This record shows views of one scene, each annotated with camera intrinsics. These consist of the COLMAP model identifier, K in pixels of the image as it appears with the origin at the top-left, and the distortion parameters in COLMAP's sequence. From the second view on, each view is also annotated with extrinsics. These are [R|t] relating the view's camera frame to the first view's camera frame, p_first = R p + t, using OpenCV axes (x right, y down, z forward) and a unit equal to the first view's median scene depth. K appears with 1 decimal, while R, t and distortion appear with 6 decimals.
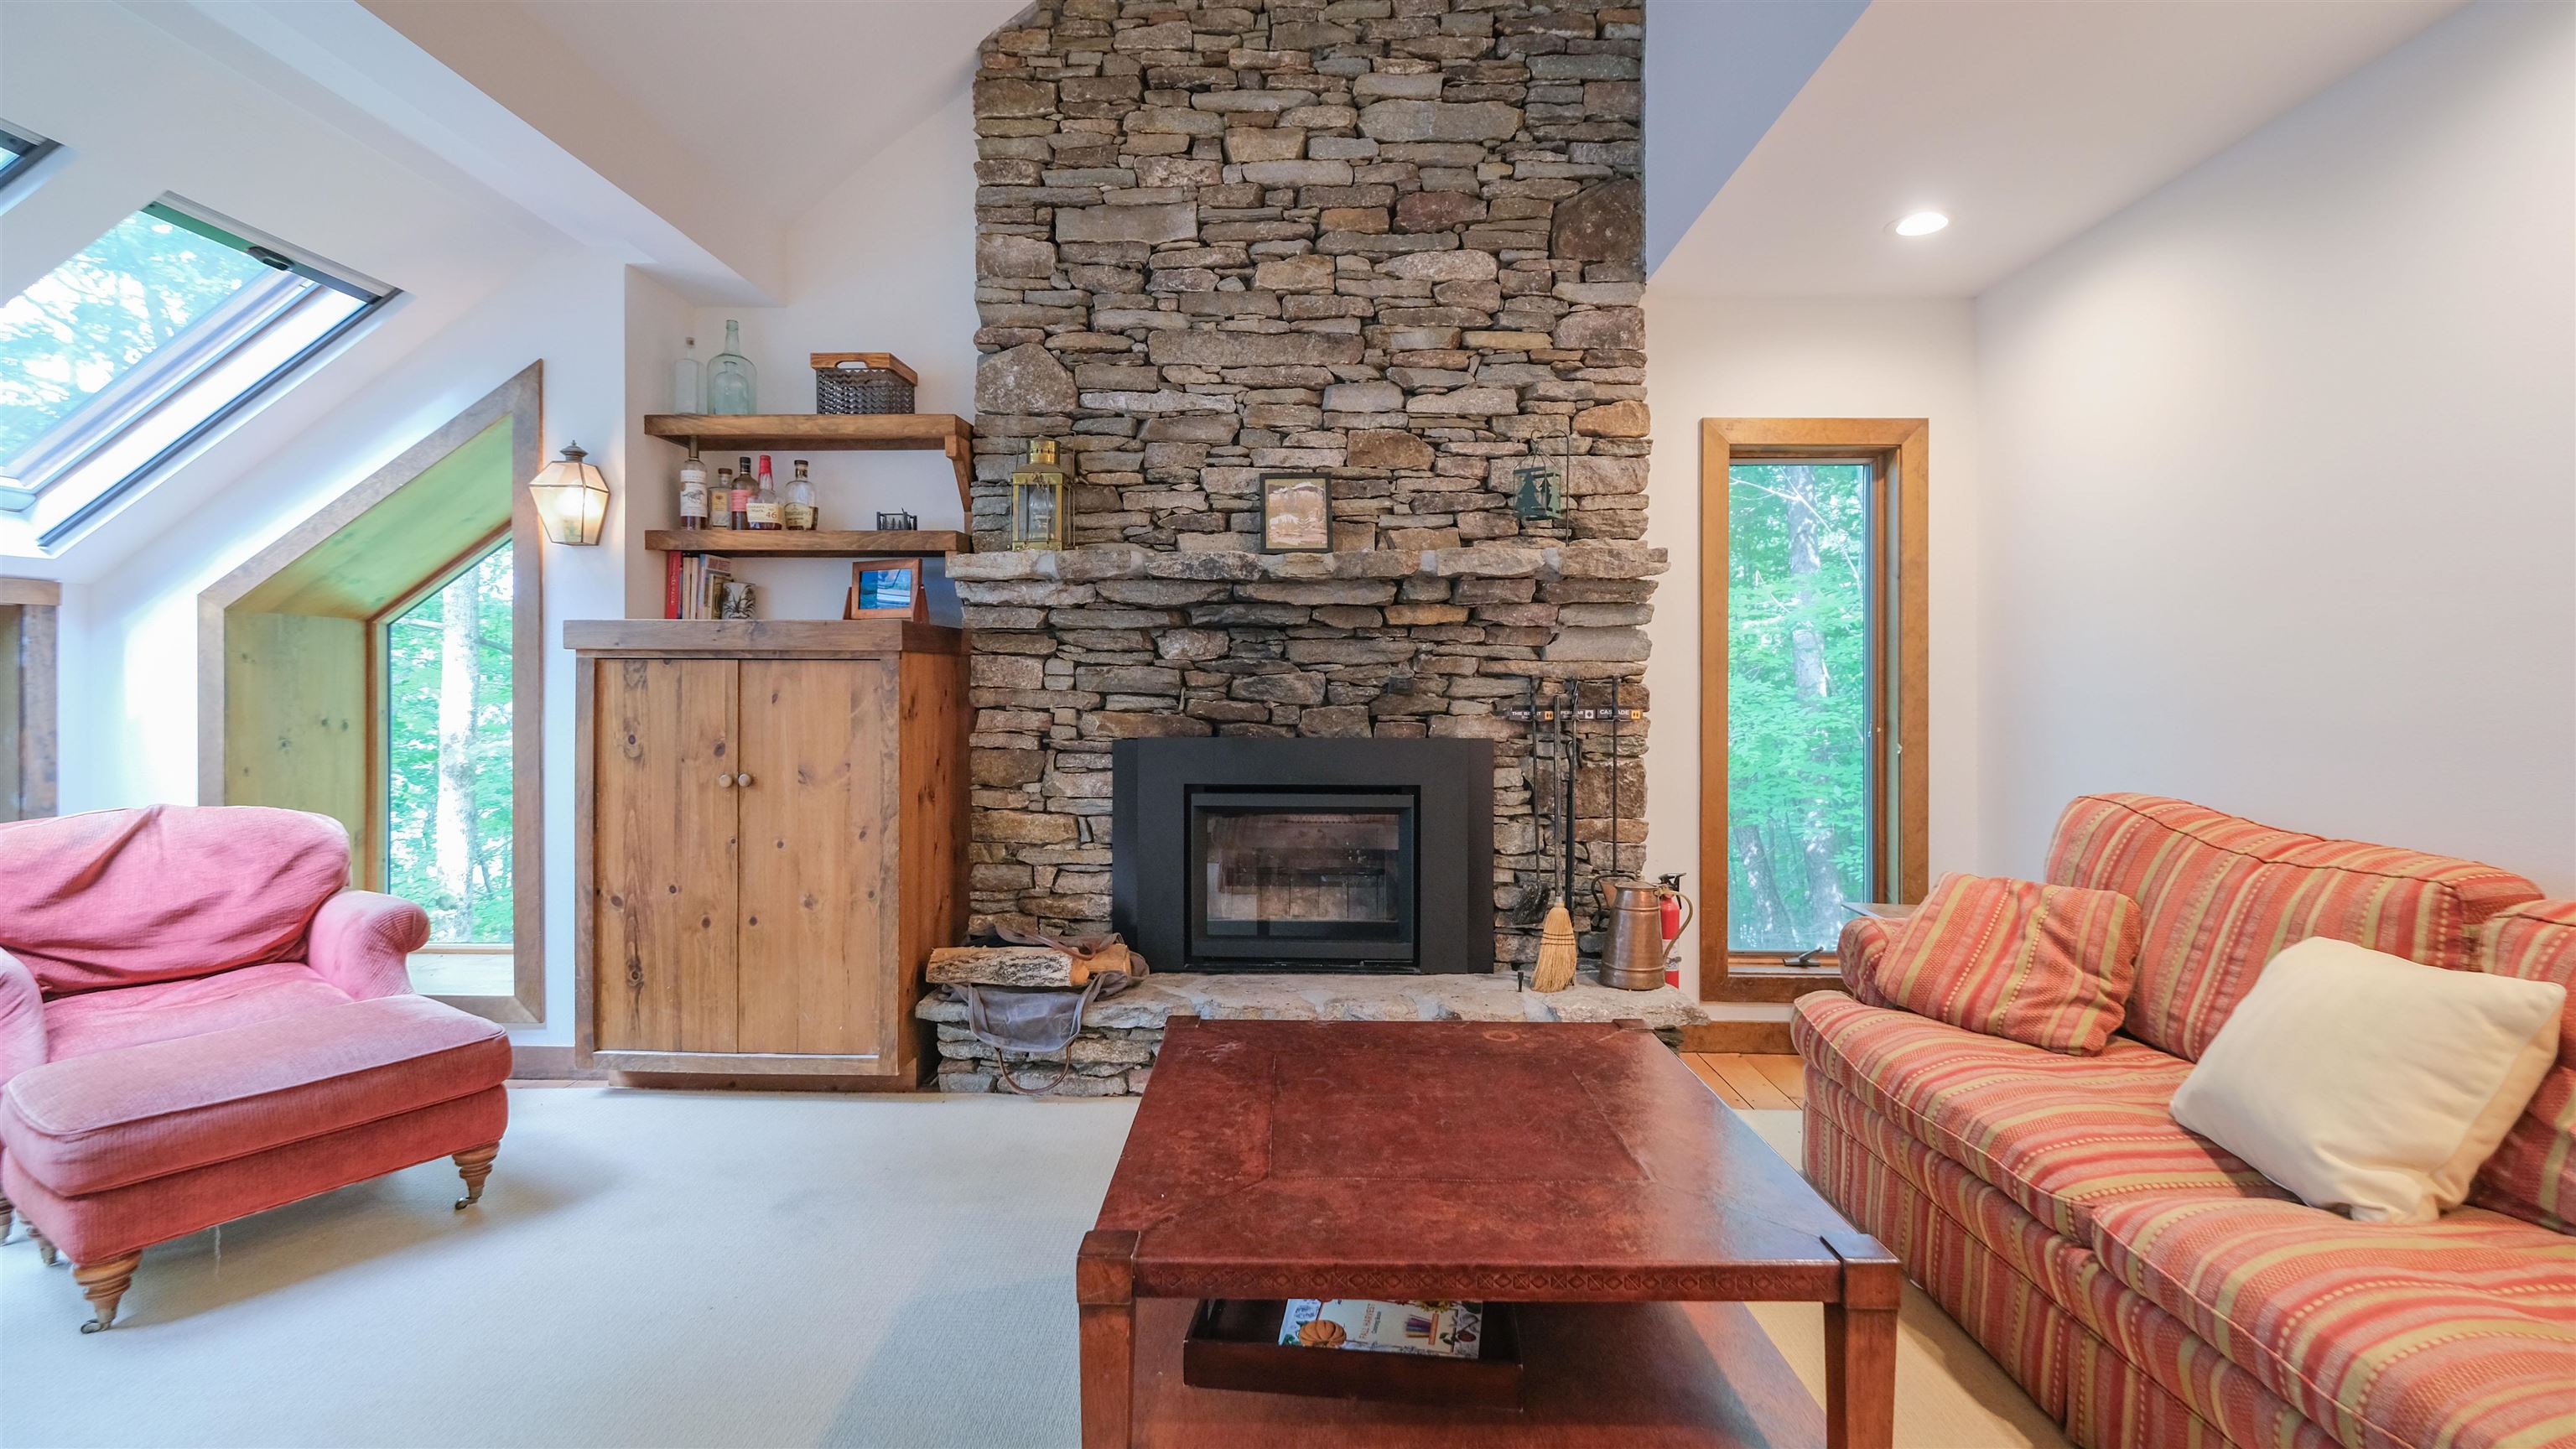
lens RADIAL K [[1135.3, 0, 1290.0], [0, 1135.3, 689.3], [0, 0, 1]] dist [-0.000538, -0.000277]
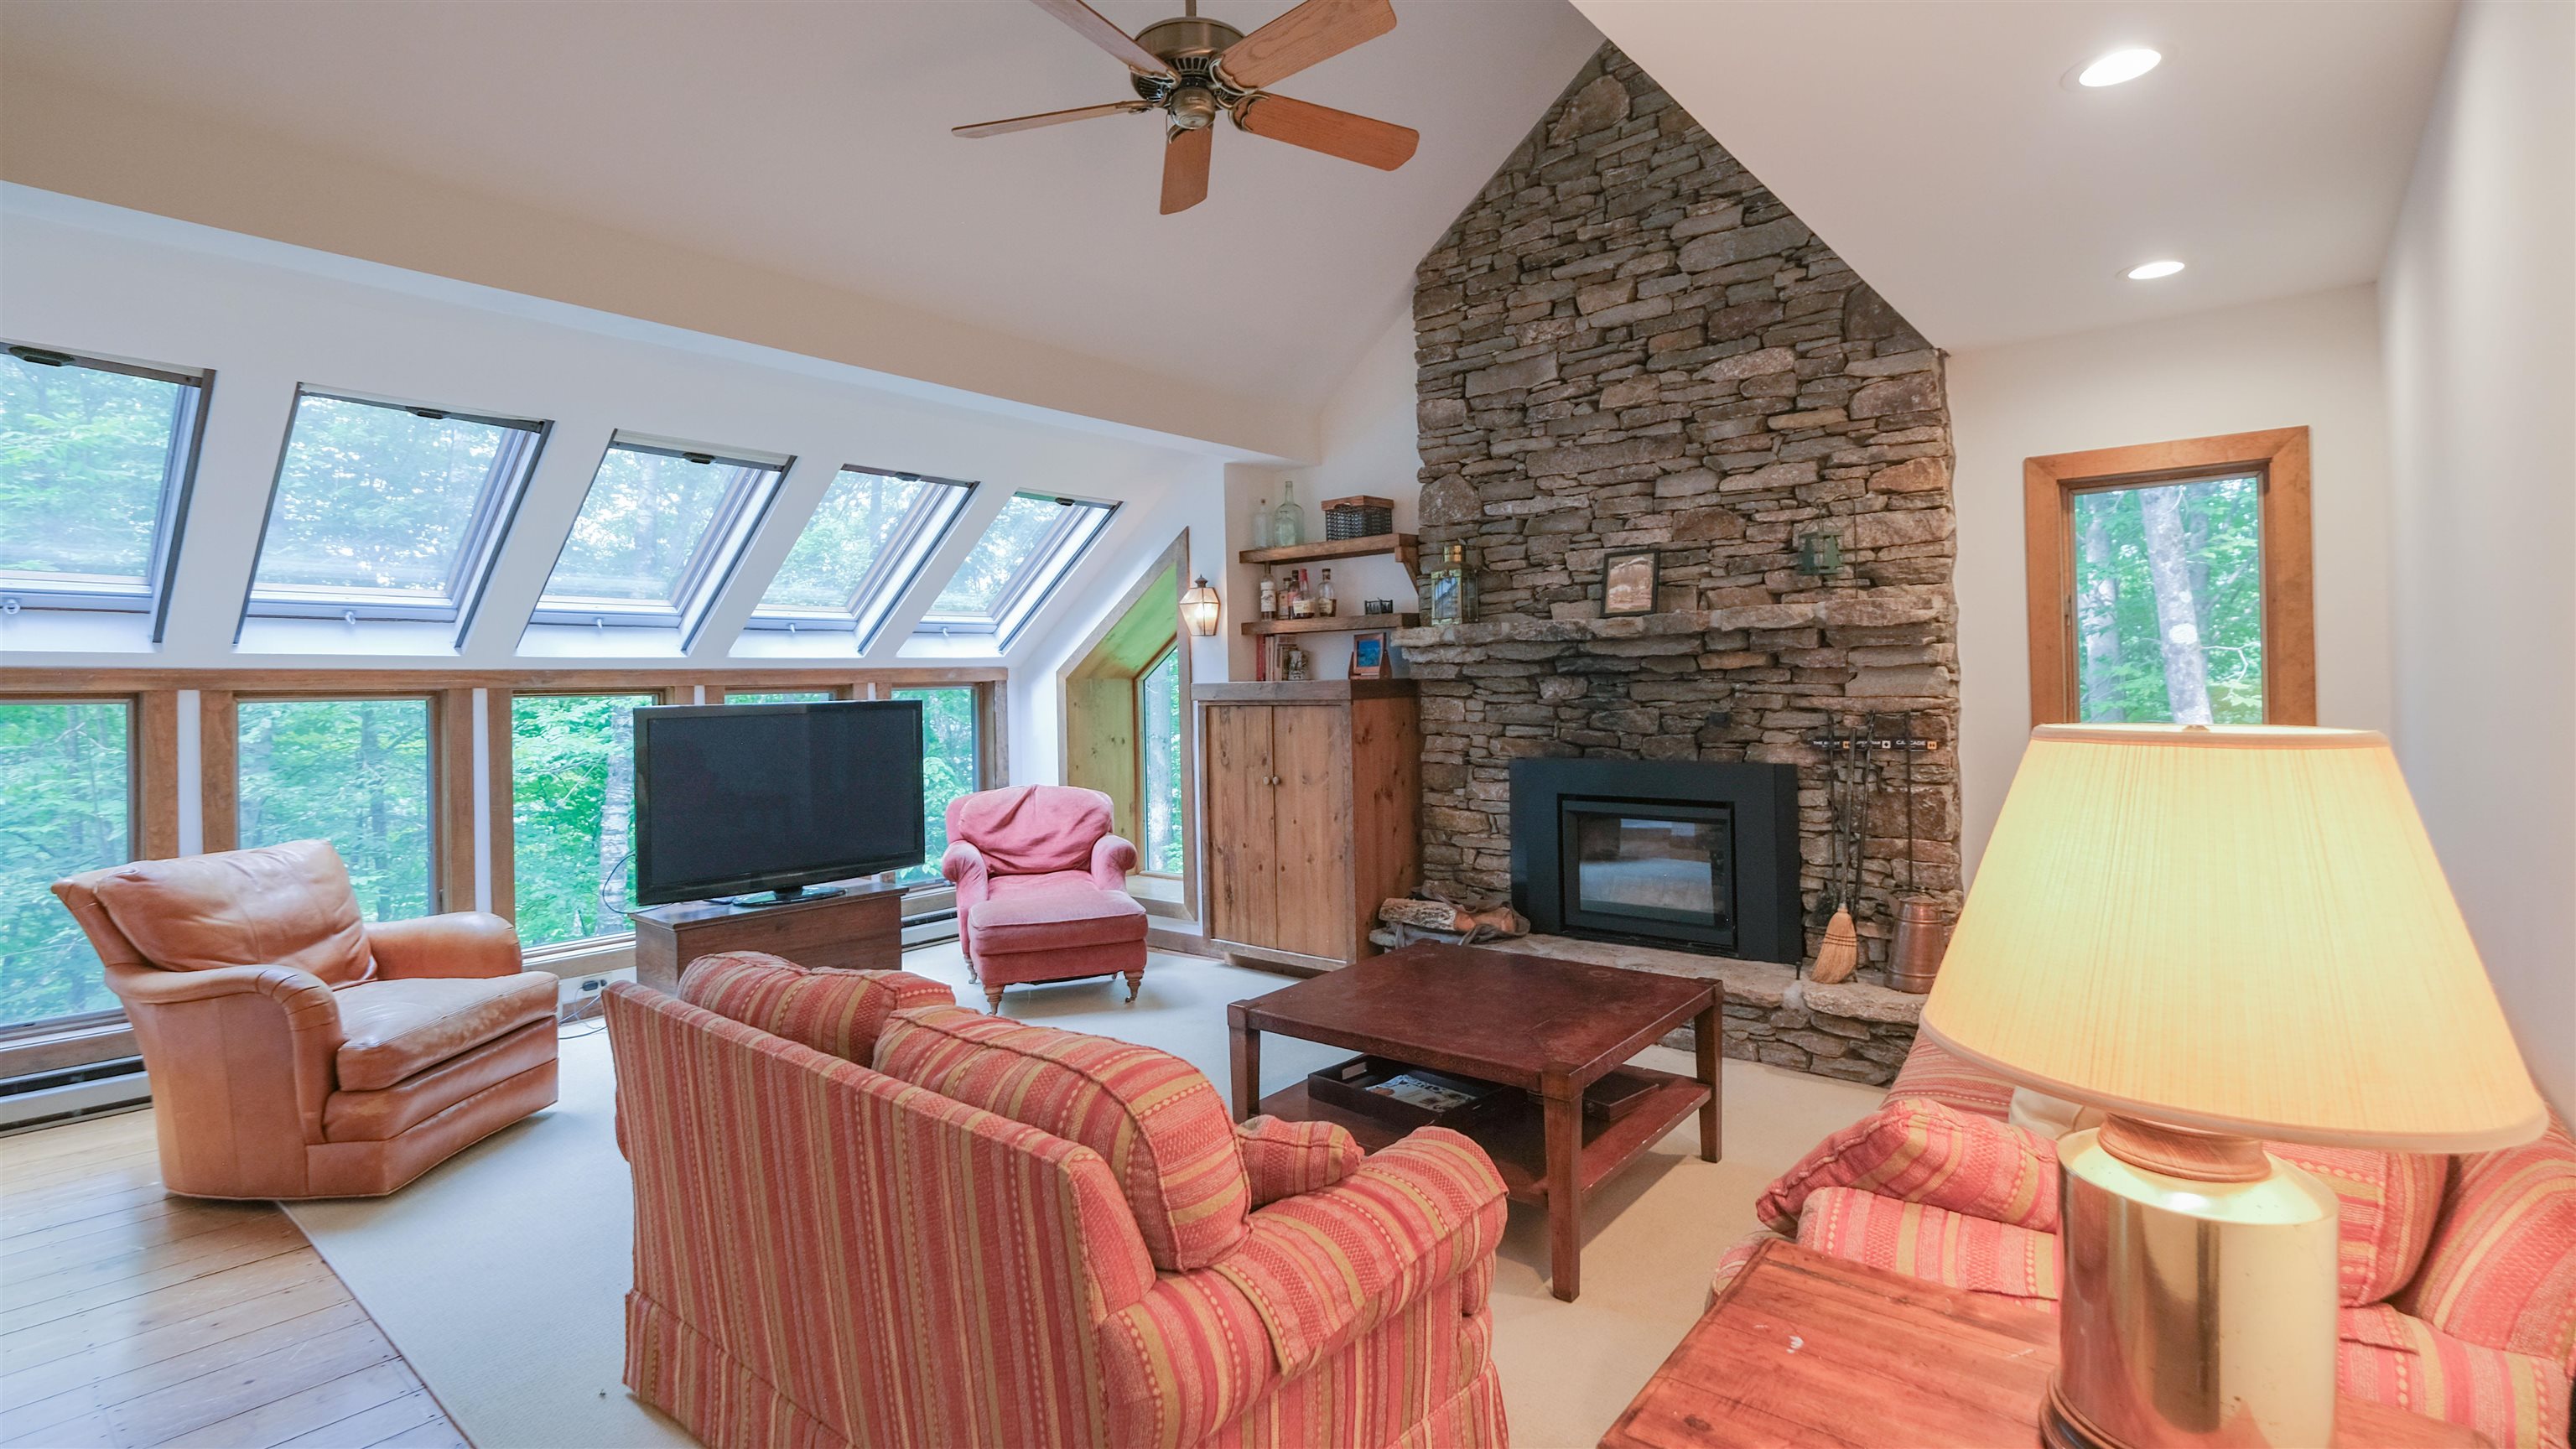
lens RADIAL K [[1183.4, 0, 1242.8], [0, 1183.4, 676.8], [0, 0, 1]] dist [0.001432, 0.000143]
pose [[0.767218, -0.025711, -0.640871, 0.515064], [0.023121, 0.999655, -0.012425, -0.043563], [0.640970, -0.005284, 0.767548, -0.292731]]
